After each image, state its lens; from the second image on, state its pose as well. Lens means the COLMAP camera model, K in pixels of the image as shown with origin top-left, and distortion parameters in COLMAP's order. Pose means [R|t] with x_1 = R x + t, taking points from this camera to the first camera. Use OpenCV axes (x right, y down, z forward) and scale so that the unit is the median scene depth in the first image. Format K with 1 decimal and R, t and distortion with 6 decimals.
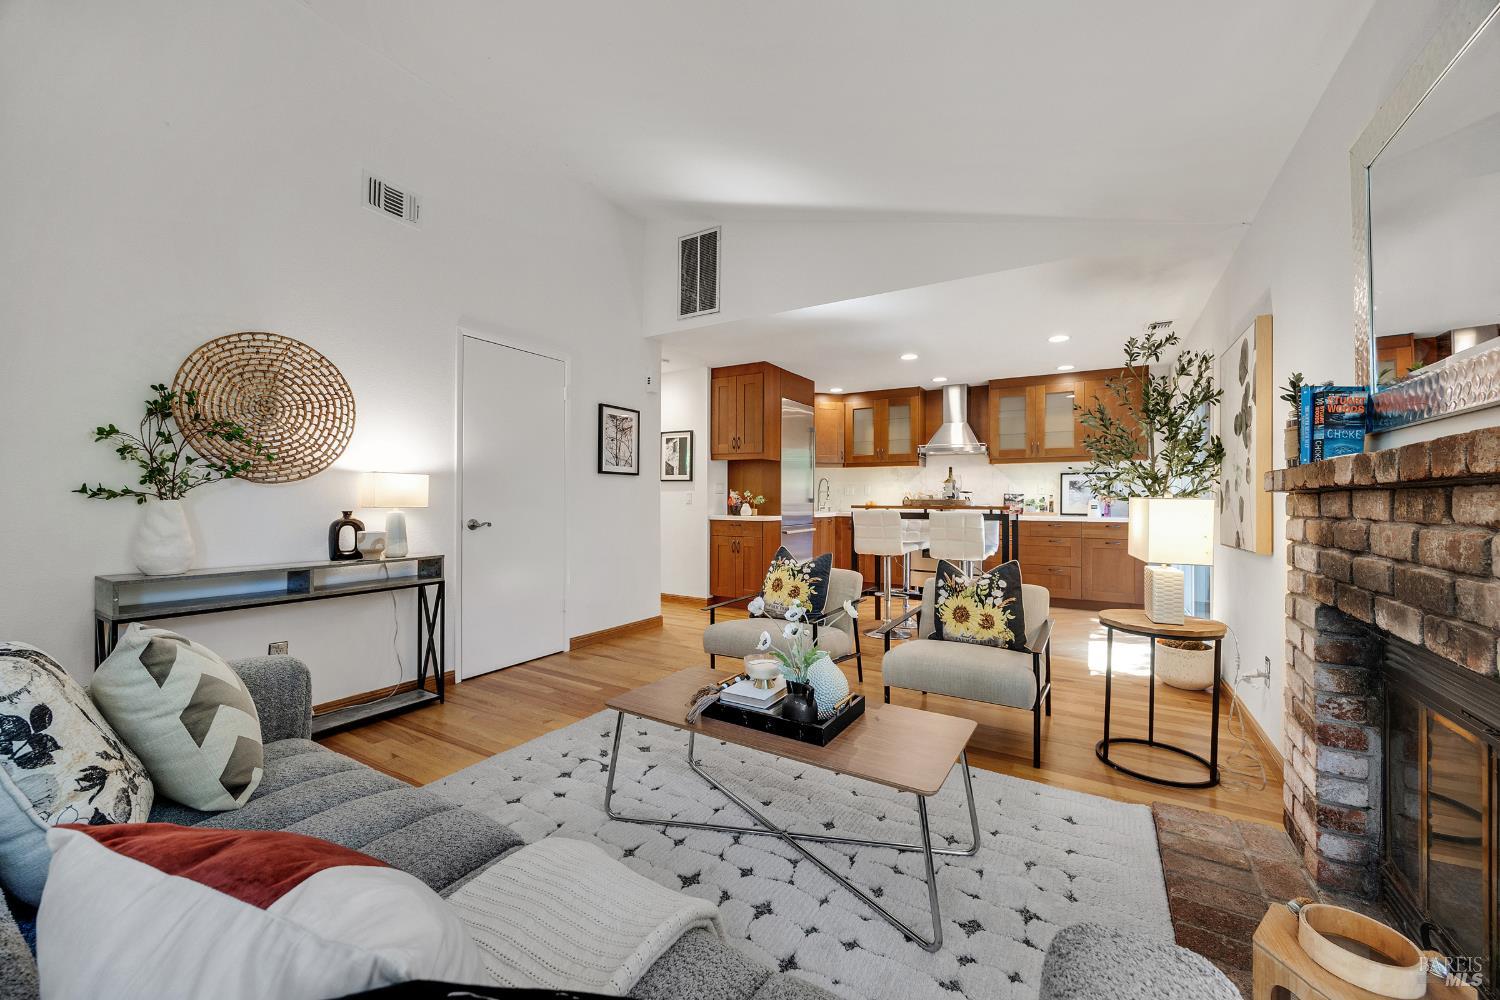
lens RADIAL K [[573.1, 0, 754.8], [0, 573.1, 496.1], [0, 0, 1]] dist [0.000646, -0.000572]
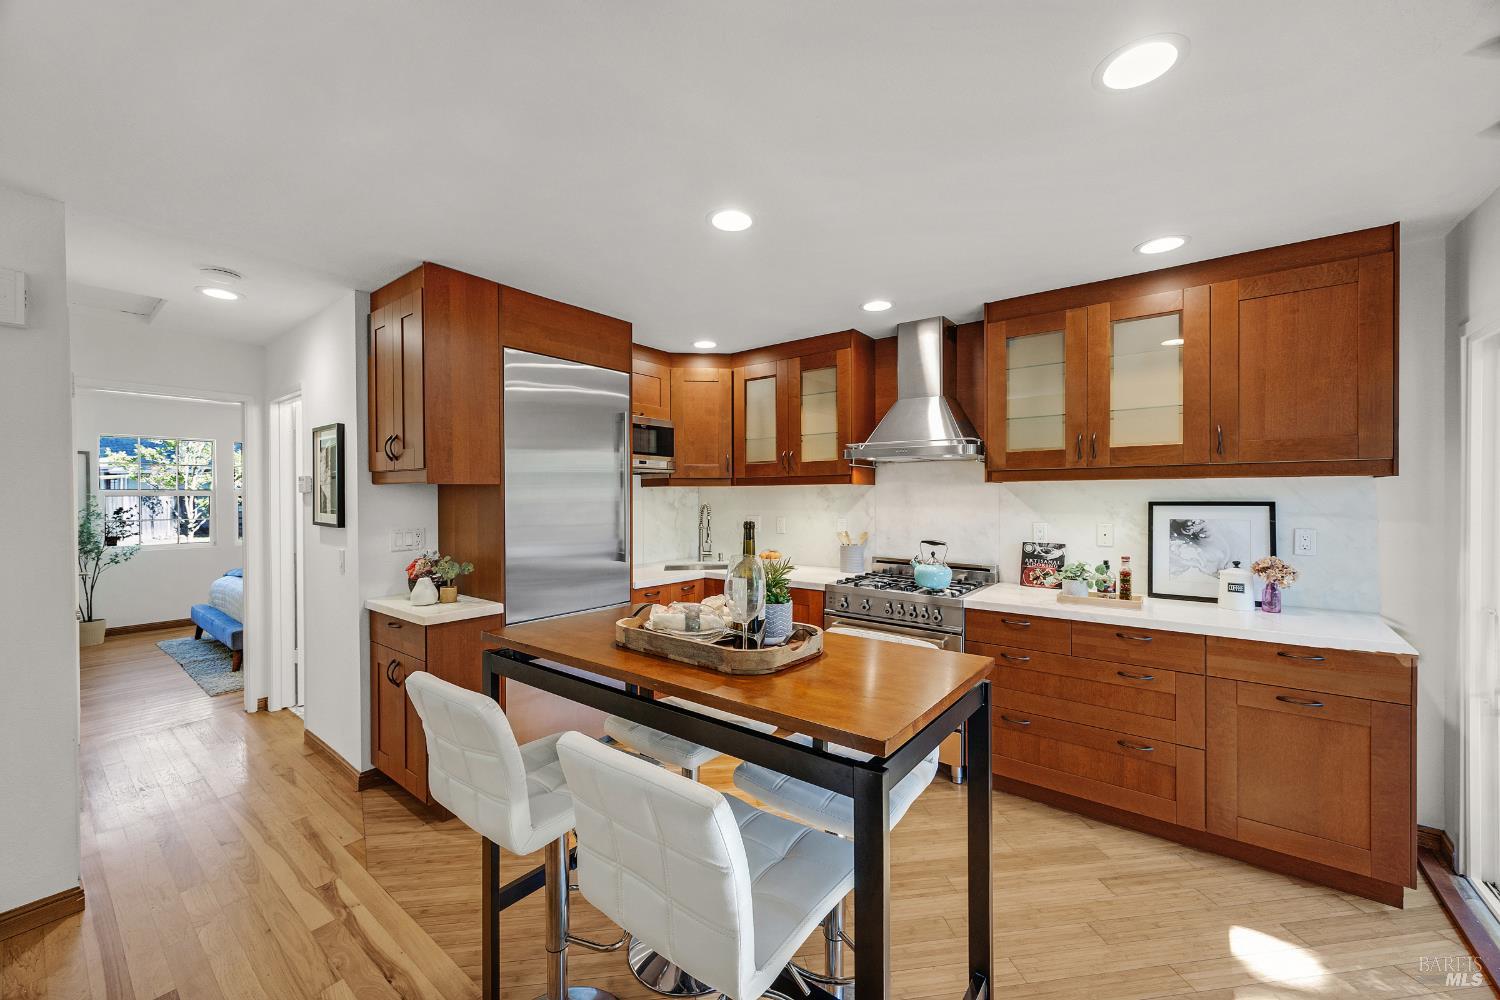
lens RADIAL K [[573.1, 0, 755.1], [0, 573.1, 502.7], [0, 0, 1]] dist [0.000646, -0.000572]
pose [[0.993730, -0.006640, -0.111608, 0.277814], [0.008450, 0.999840, 0.015751, -0.048955], [0.111485, -0.016596, 0.993628, 0.520777]]
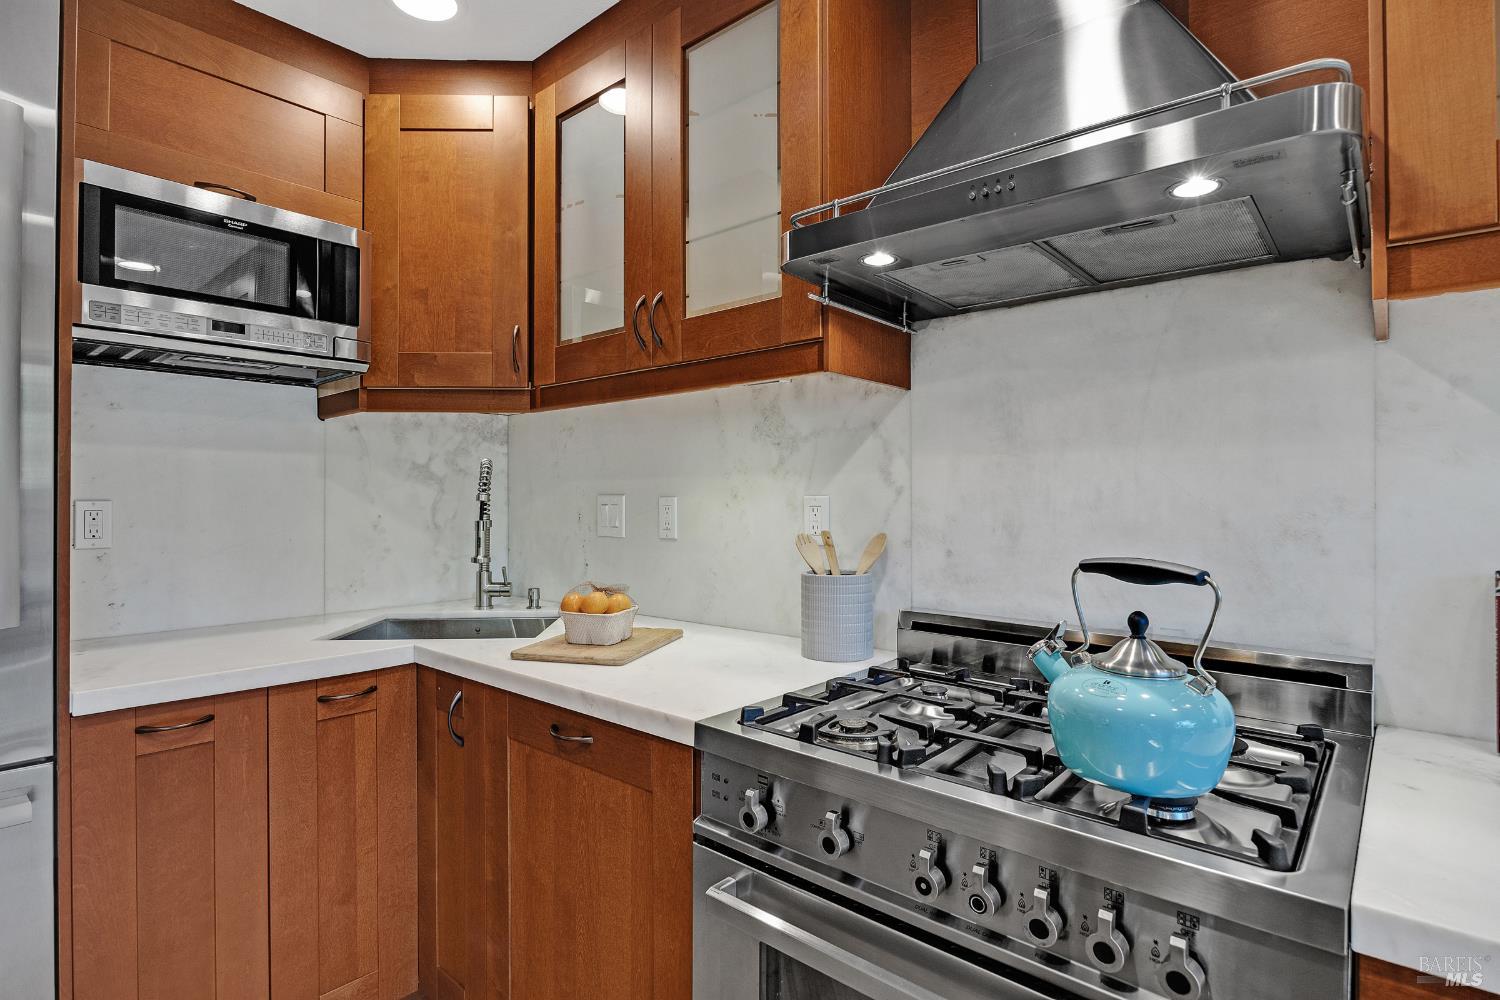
lens RADIAL K [[754.4, 0, 750.1], [0, 754.4, 496.0], [0, 0, 1]] dist [-0.004917, -0.000533]
pose [[0.984818, -0.006573, -0.173464, 0.325889], [0.006358, 0.999978, -0.001795, -0.020836], [0.173472, 0.000665, 0.984839, 0.862563]]
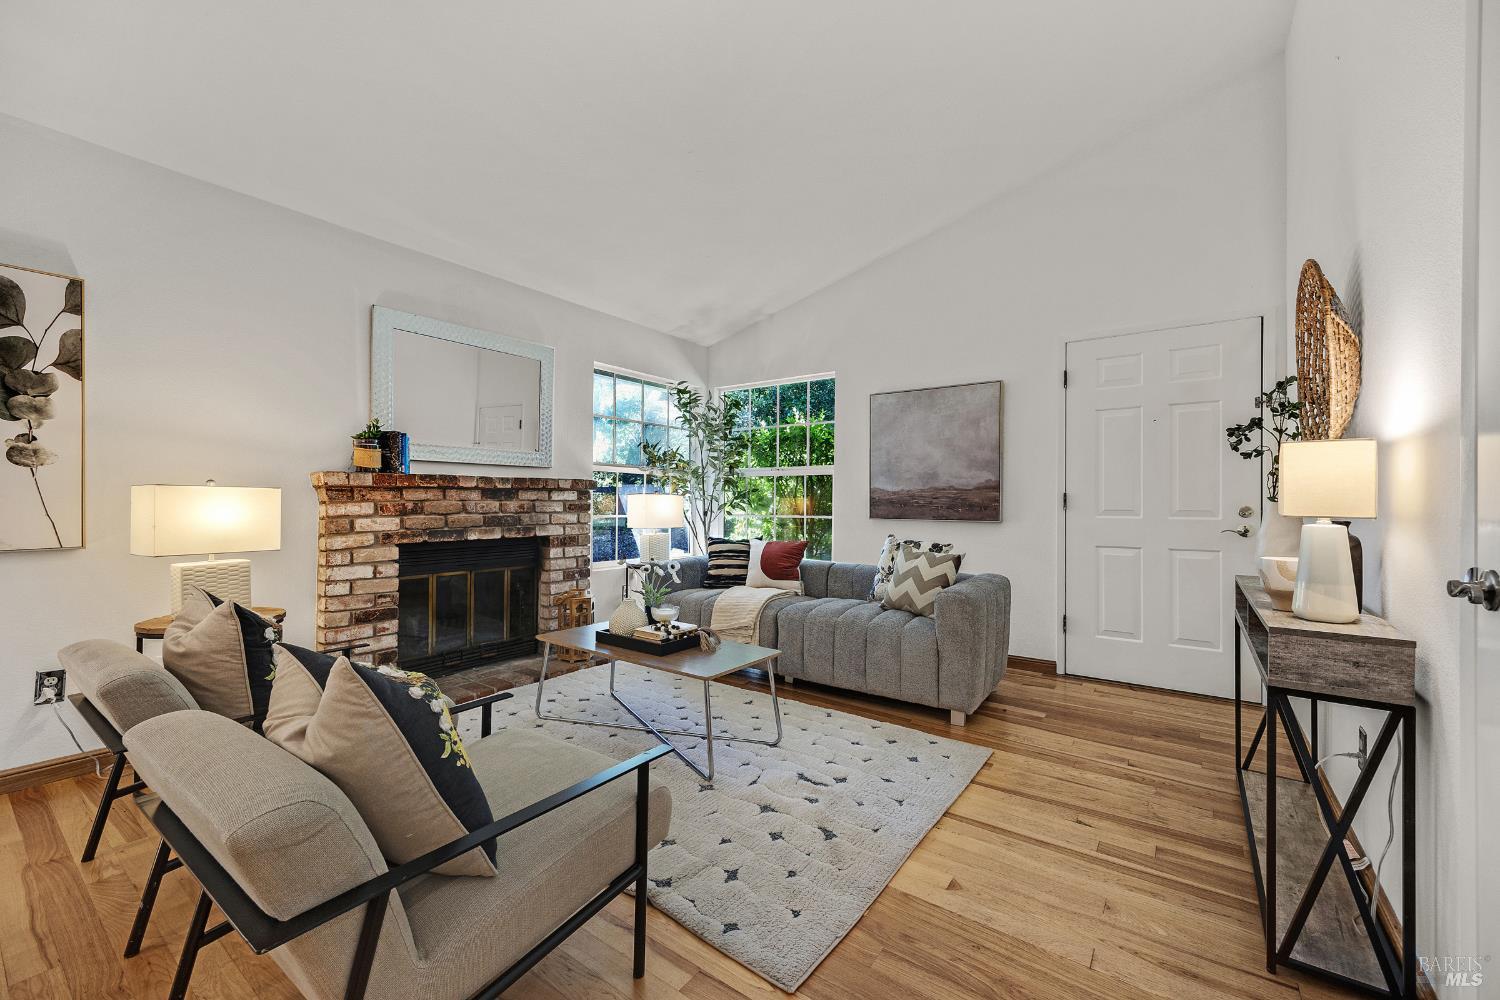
lens RADIAL K [[607.6, 0, 750.7], [0, 607.6, 499.8], [0, 0, 1]] dist [0.002138, 0.000119]
pose [[-0.996176, -0.012922, 0.086409, -0.092967], [-0.013254, 0.999907, -0.003273, 0.006882], [-0.086359, -0.004406, -0.996254, 0.724498]]
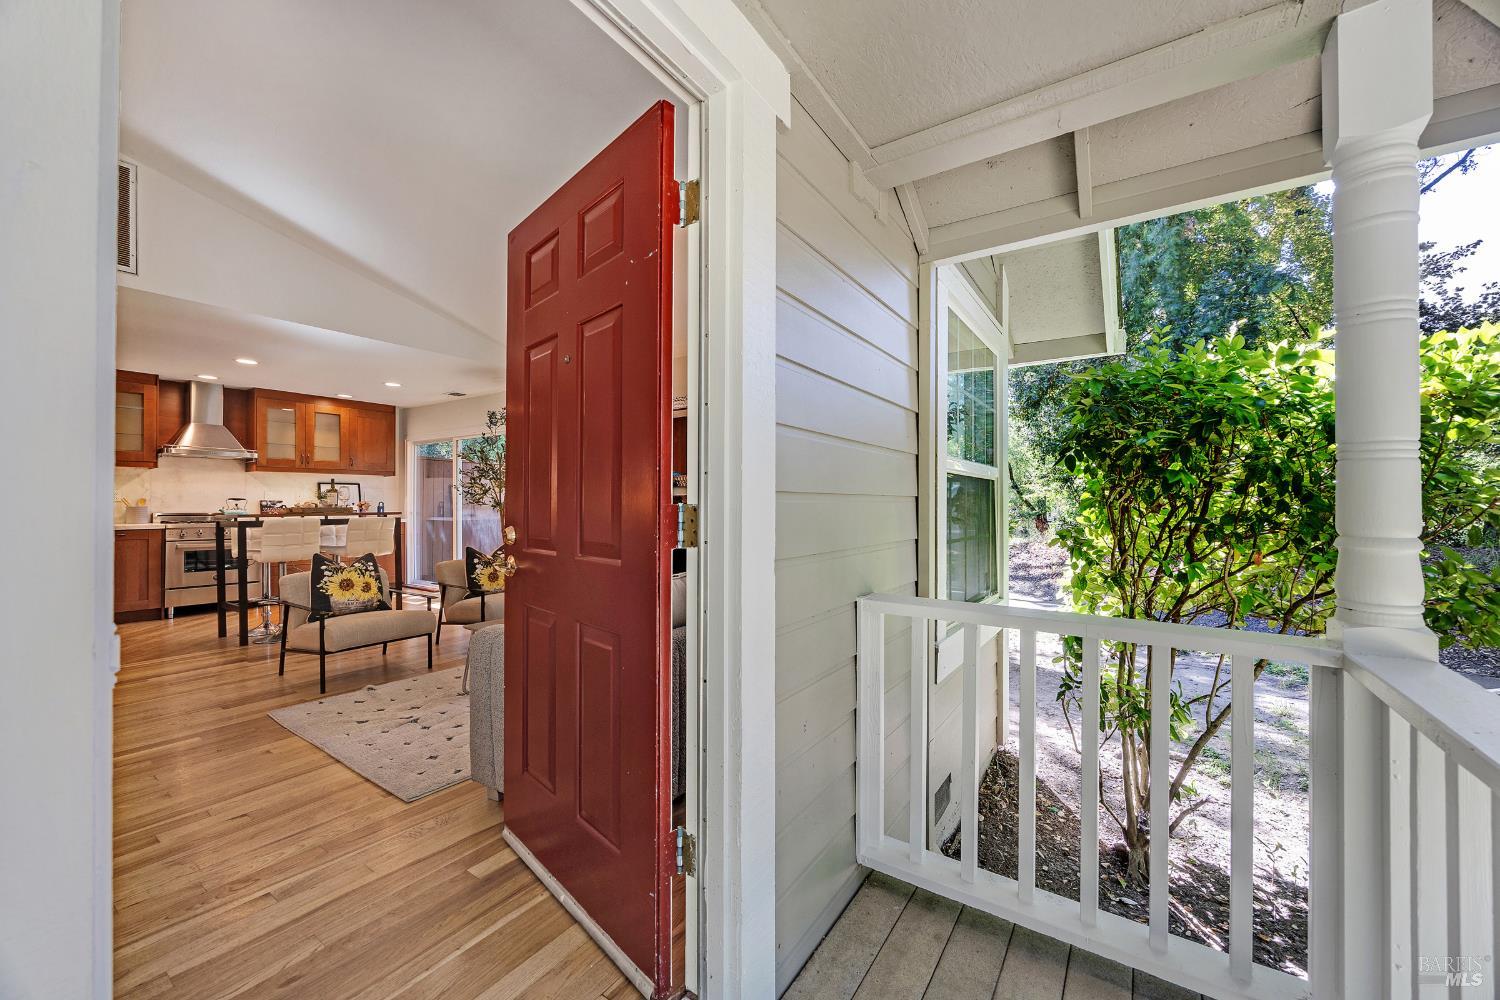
lens RADIAL K [[573.1, 0, 751.2], [0, 573.1, 499.0], [0, 0, 1]] dist [0.000646, -0.000572]
pose [[0.058900, -0.000038, 0.998264, -0.555936], [-0.001293, 0.999999, 0.000114, -0.008486], [-0.998263, -0.001298, 0.058899, 0.072542]]
